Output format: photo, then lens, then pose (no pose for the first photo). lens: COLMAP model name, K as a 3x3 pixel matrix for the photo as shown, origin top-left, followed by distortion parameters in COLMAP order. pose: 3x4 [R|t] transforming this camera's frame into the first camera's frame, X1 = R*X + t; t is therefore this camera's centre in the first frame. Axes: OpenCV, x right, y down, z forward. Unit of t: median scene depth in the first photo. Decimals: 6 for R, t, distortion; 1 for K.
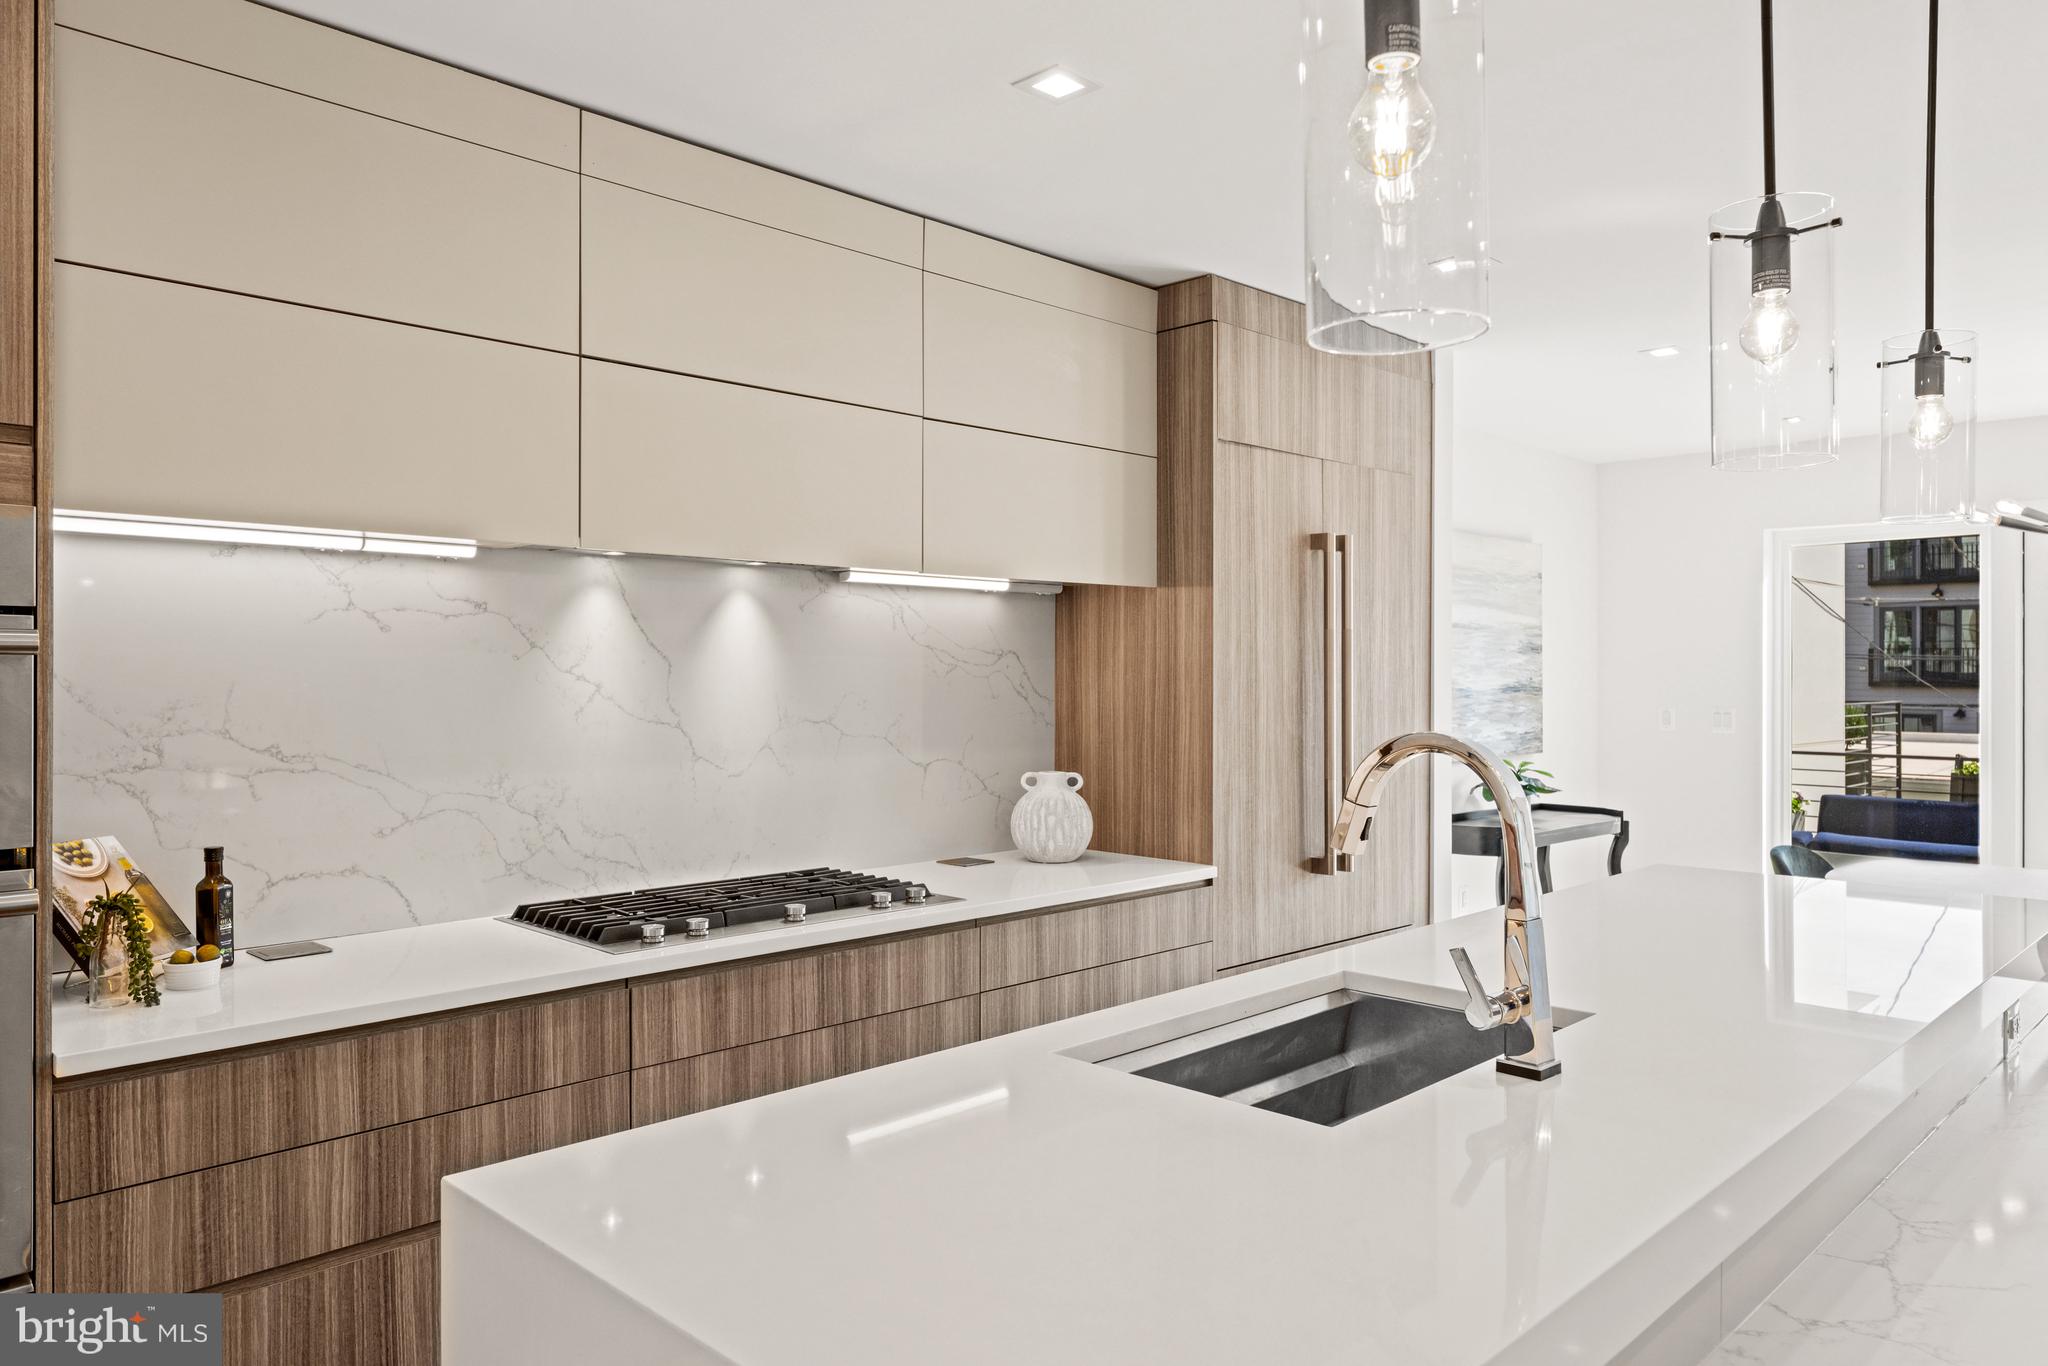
lens RADIAL K [[1372.5, 0, 1034.5], [0, 1372.5, 682.2], [0, 0, 1]] dist [0.003874, -0.000405]
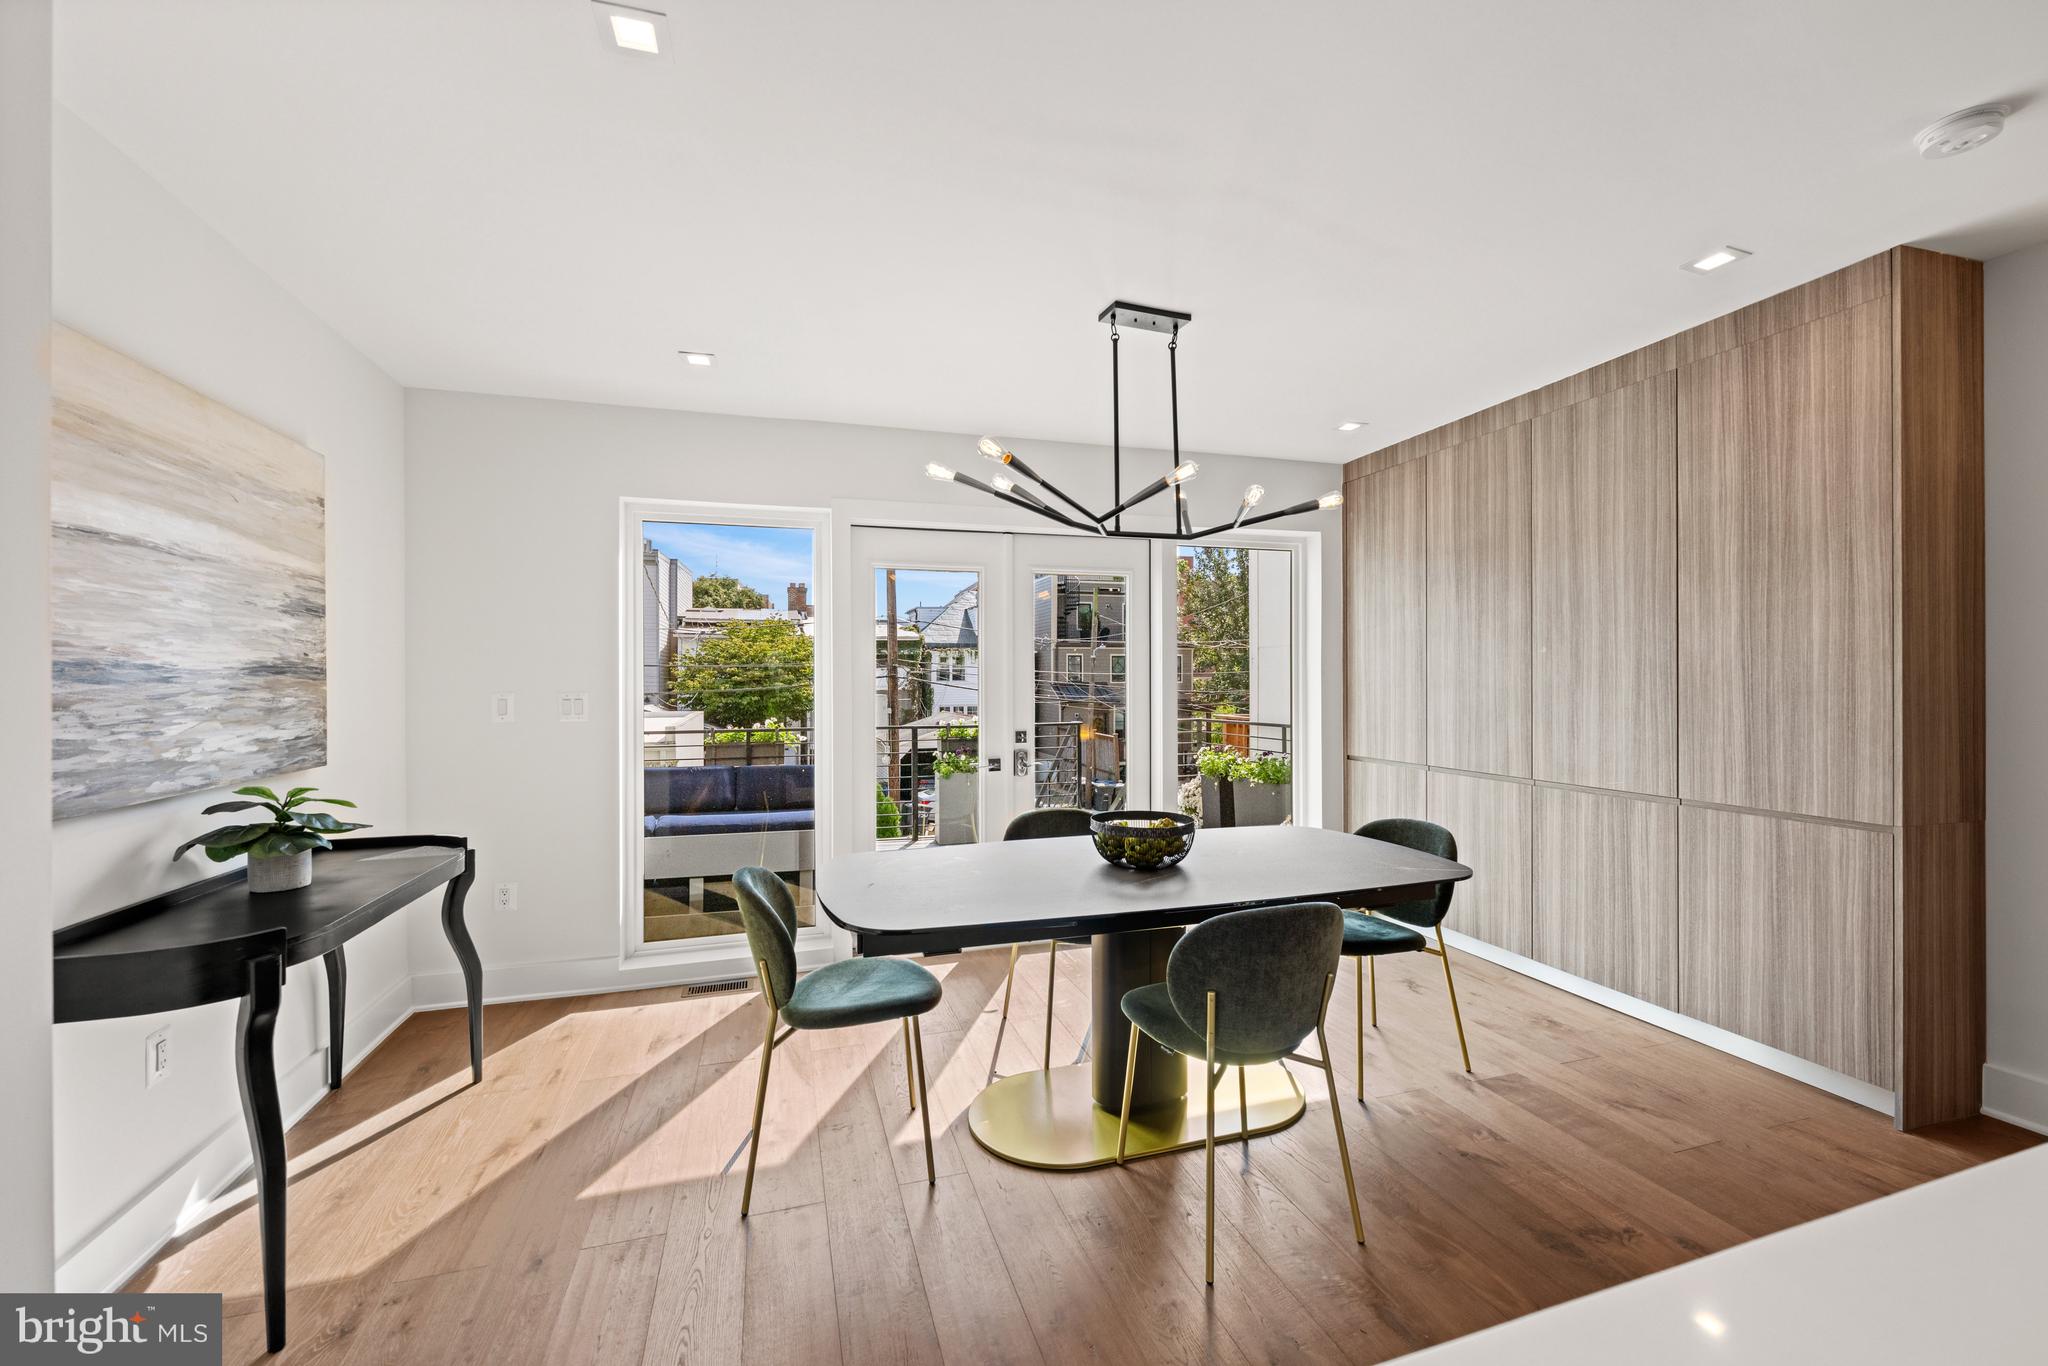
lens RADIAL K [[865.0, 0, 1063.0], [0, 865.0, 666.4], [0, 0, 1]] dist [0.001888, 0.000338]
pose [[0.465007, 0.004484, 0.885296, 0.169136], [0.011622, 0.999870, -0.011169, 0.012292], [-0.885231, 0.015482, 0.464895, 0.504539]]
